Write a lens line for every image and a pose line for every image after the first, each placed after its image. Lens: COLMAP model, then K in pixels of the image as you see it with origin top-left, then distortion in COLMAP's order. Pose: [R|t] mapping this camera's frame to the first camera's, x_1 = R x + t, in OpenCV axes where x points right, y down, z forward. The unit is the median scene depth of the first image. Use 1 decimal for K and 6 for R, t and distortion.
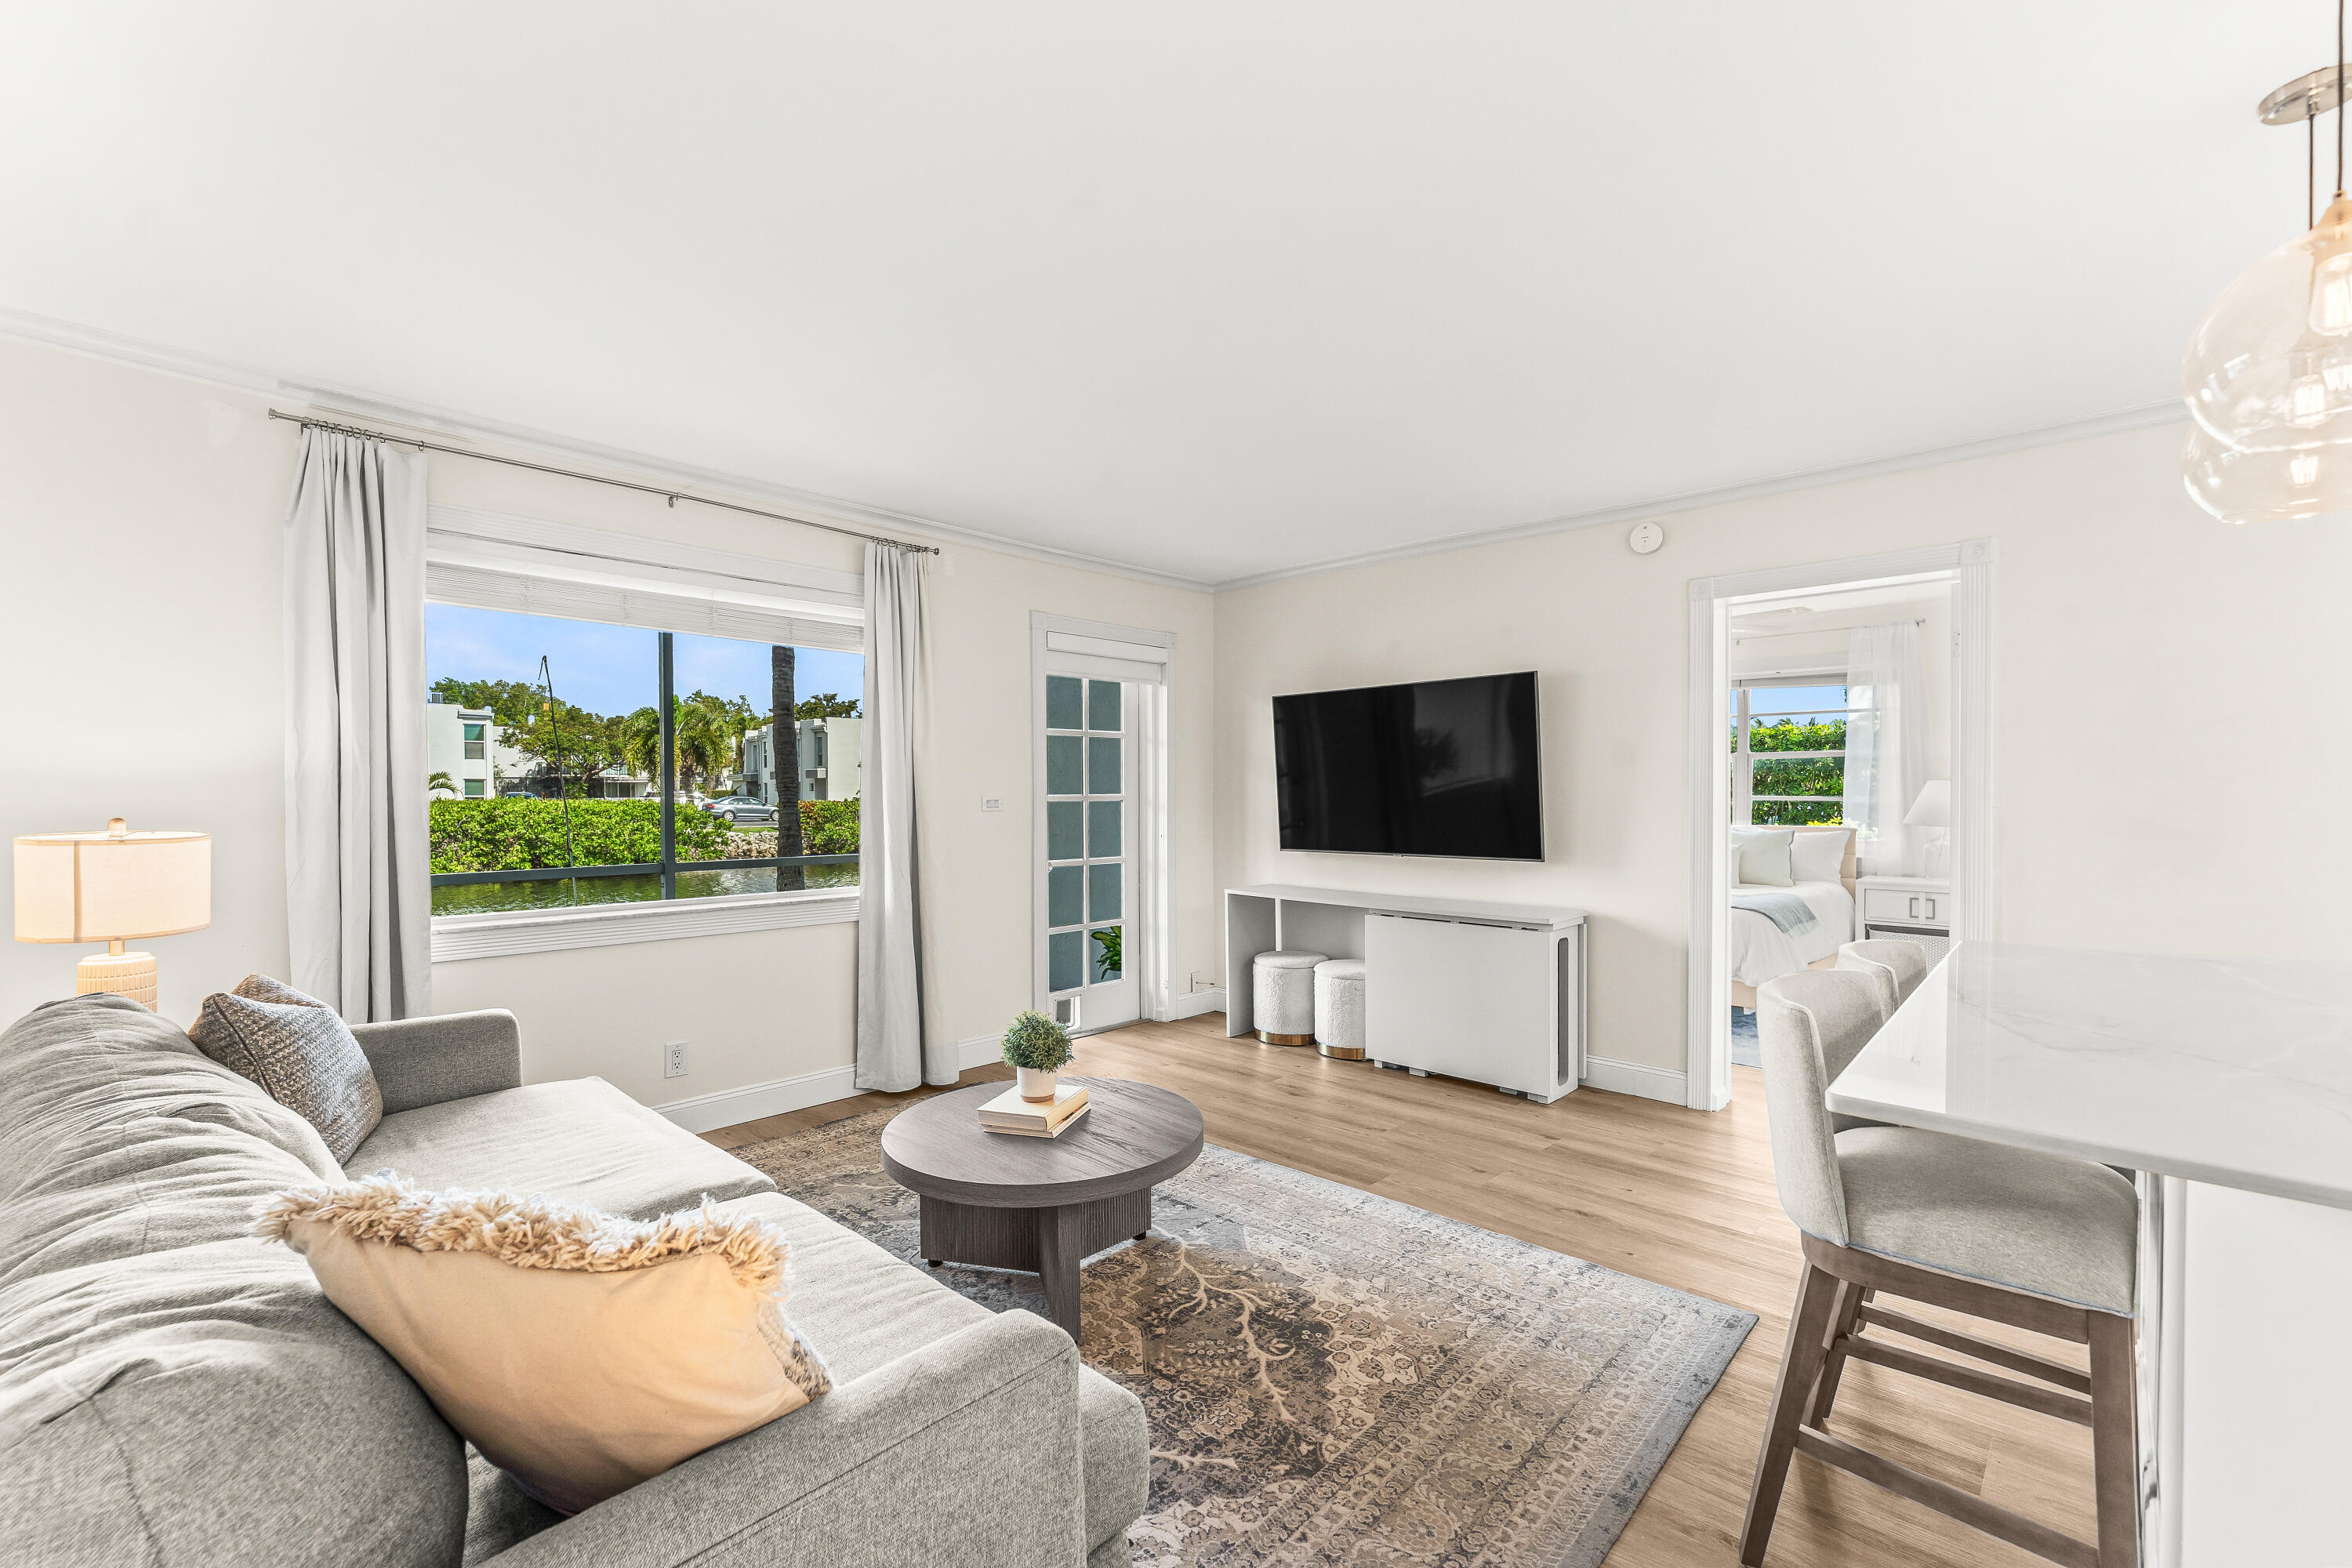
lens RADIAL K [[995.8, 0, 1172.6], [0, 995.8, 796.8], [0, 0, 1]] dist [-0.001206, -0.000027]
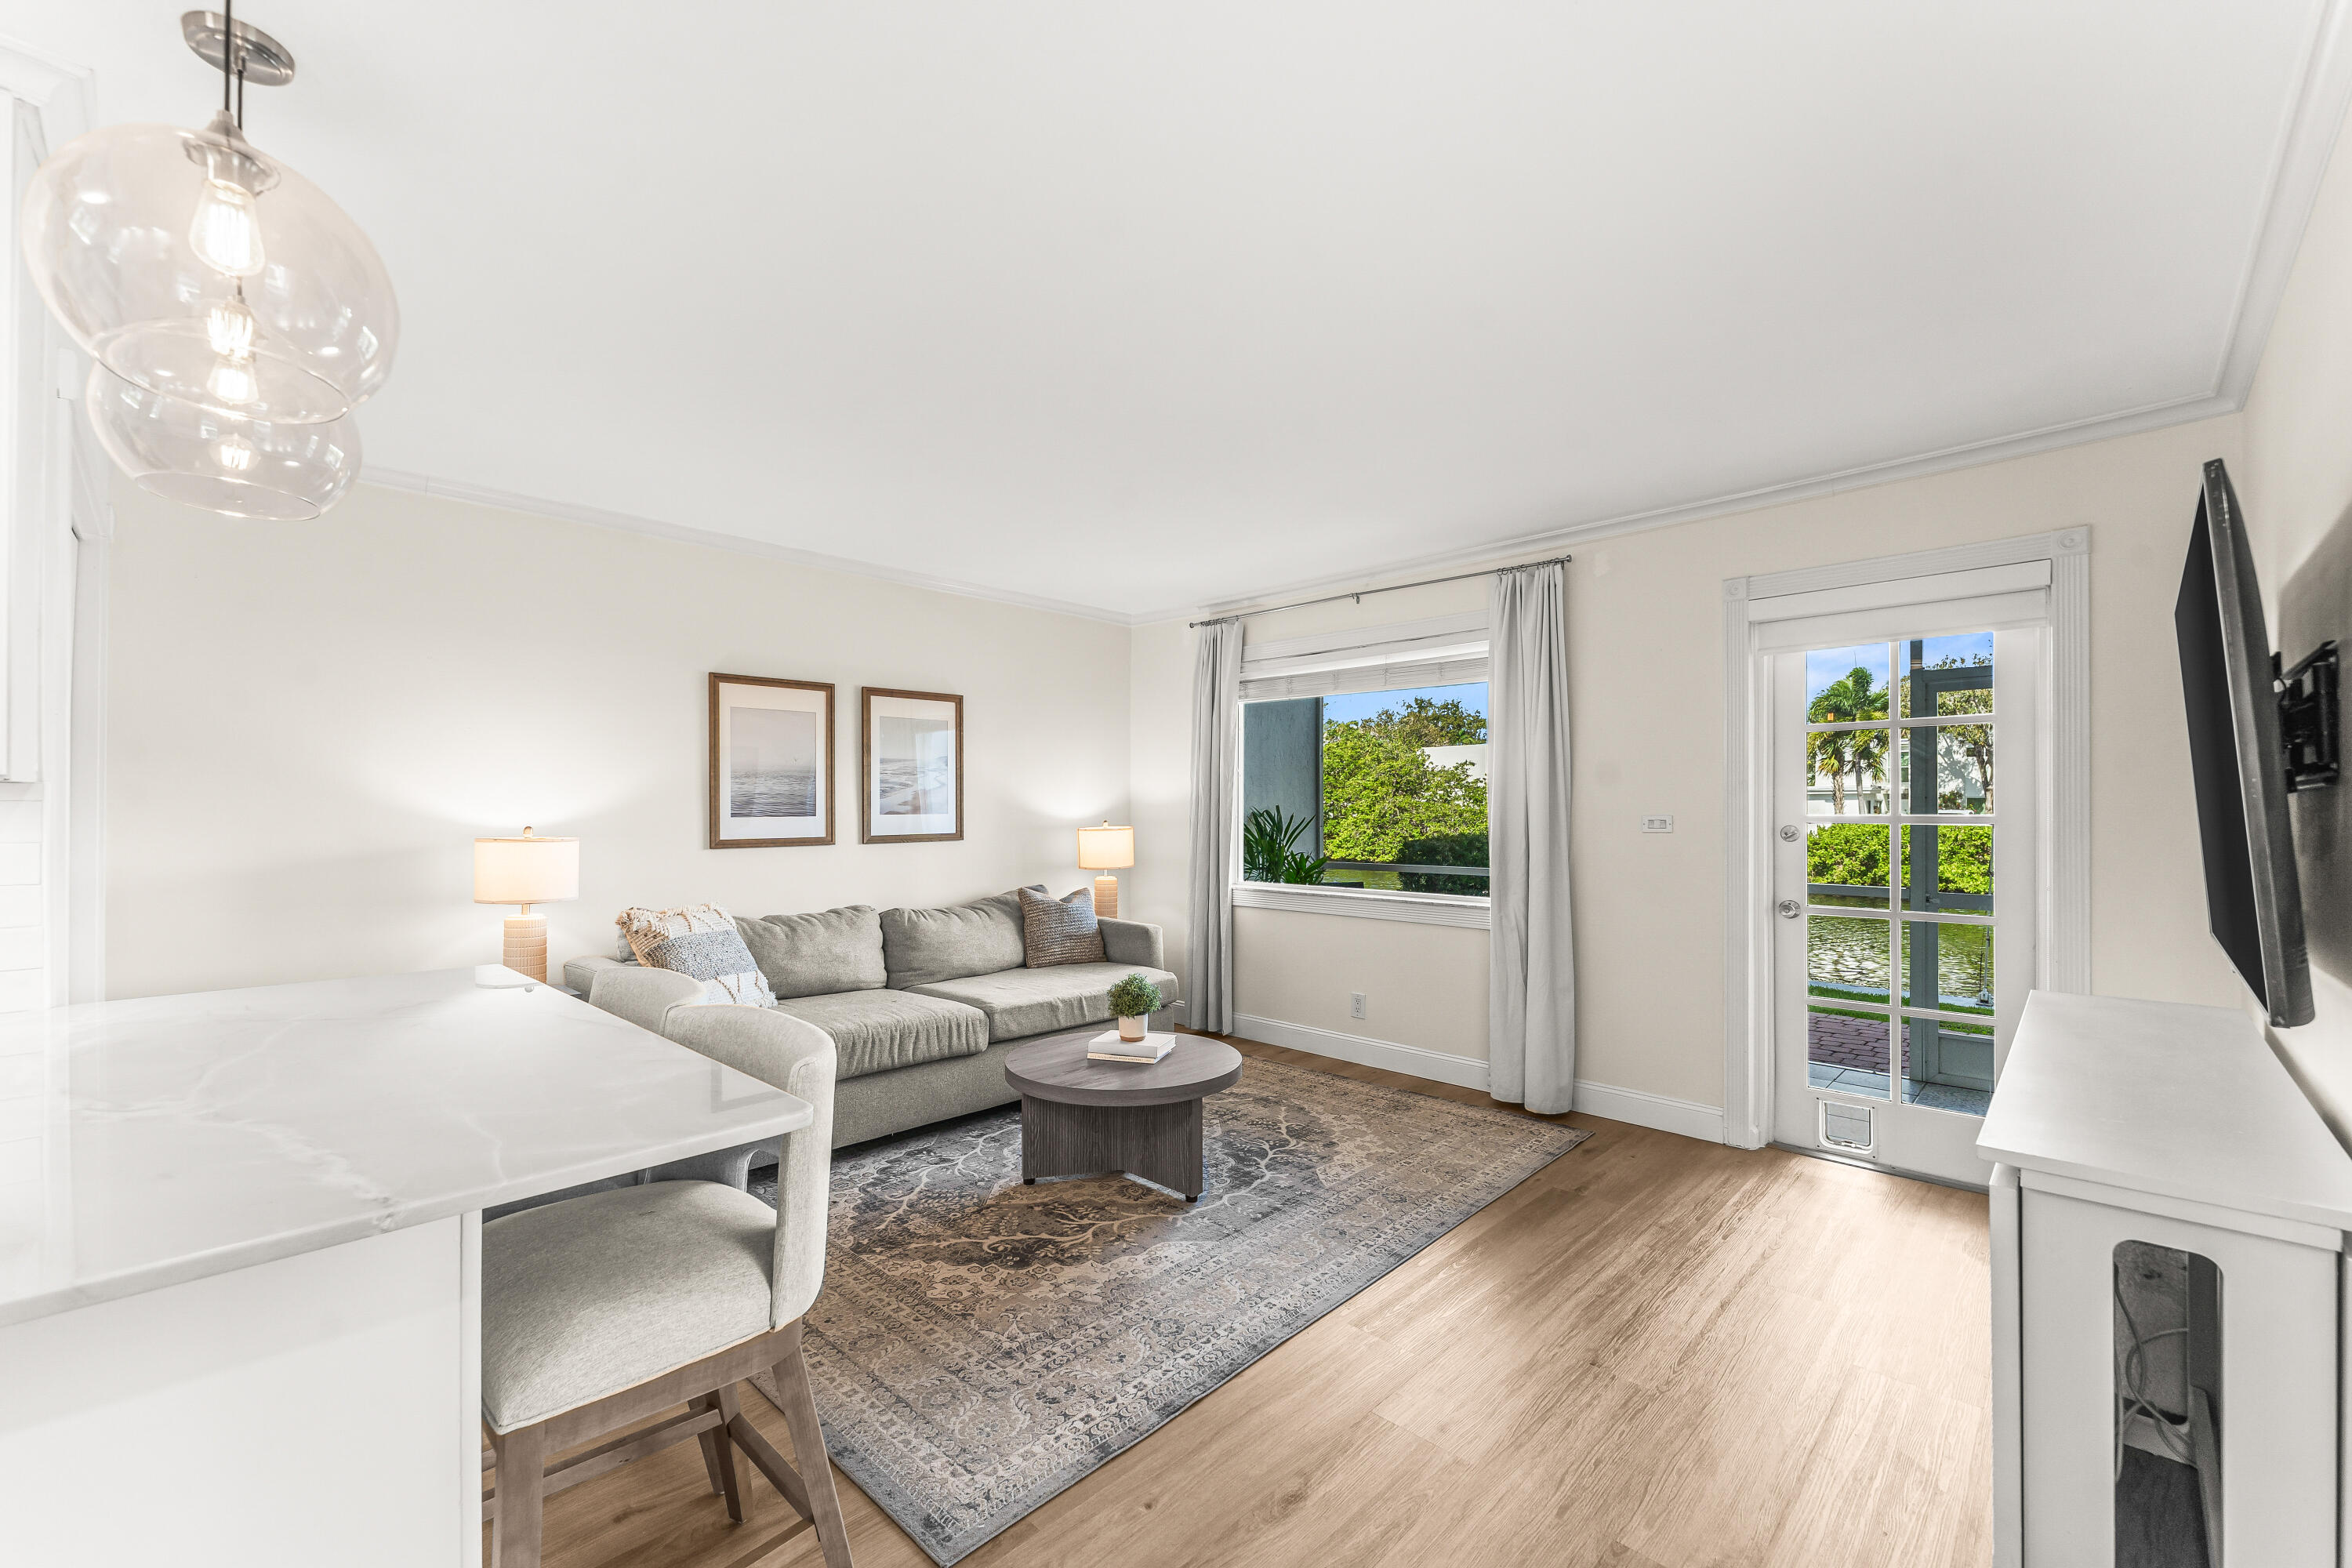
lens RADIAL K [[949.4, 0, 1172.6], [0, 949.4, 808.9], [0, 0, 1]] dist [-0.000223, 0.000044]
pose [[-0.006335, 0.000585, -0.999980, 0.979277], [-0.005772, 0.999983, 0.000621, -0.007299], [0.999963, 0.005776, -0.006332, 0.909978]]
